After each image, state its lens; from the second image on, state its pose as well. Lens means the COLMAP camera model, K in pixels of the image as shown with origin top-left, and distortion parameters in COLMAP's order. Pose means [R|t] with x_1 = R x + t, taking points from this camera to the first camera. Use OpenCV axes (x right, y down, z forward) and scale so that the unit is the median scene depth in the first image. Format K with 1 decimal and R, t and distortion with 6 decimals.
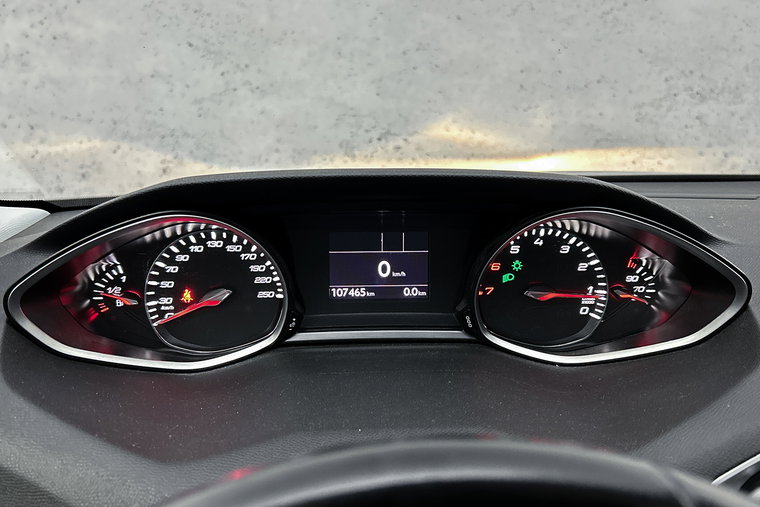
lens RADIAL K [[665.8, 0, 394.0], [0, 665.8, 271.3], [0, 0, 1]] dist [0.038899, -0.042471]
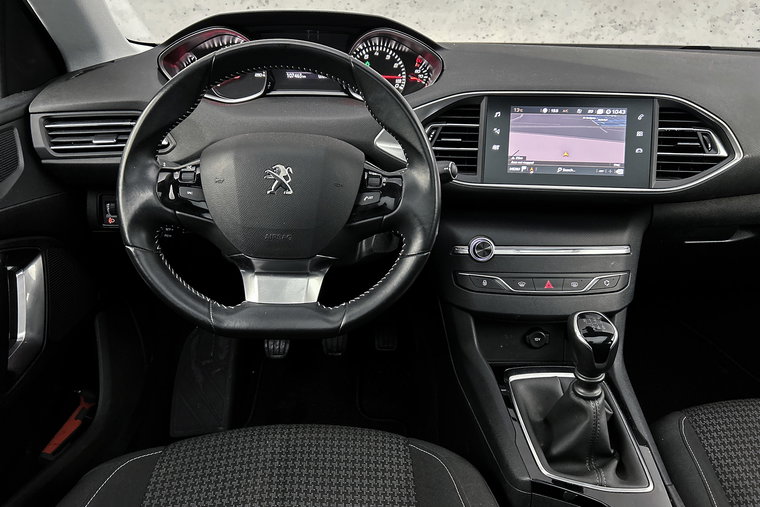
lens RADIAL K [[562.3, 0, 383.2], [0, 562.3, 256.1], [0, 0, 1]] dist [0.046863, -0.051508]
pose [[0.999595, 0.014888, -0.024263, 0.294472], [-0.012104, 0.993735, 0.111105, 0.428513], [0.025766, -0.110766, 0.993512, -1.003365]]
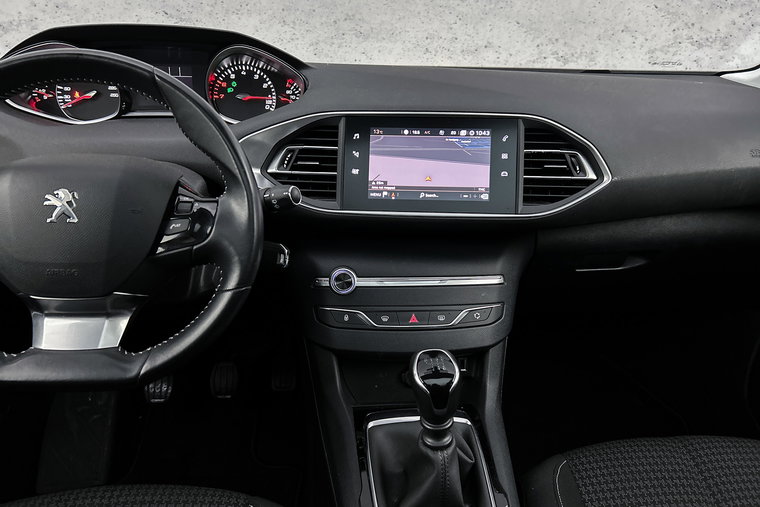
lens RADIAL K [[562.3, 0, 380.2], [0, 562.3, 258.1], [0, 0, 1]] dist [0.046863, -0.051508]
pose [[0.999746, 0.001669, 0.022476, 0.610013], [-0.003078, 0.998020, 0.062824, 0.431044], [-0.022327, -0.062877, 0.997772, -0.859379]]
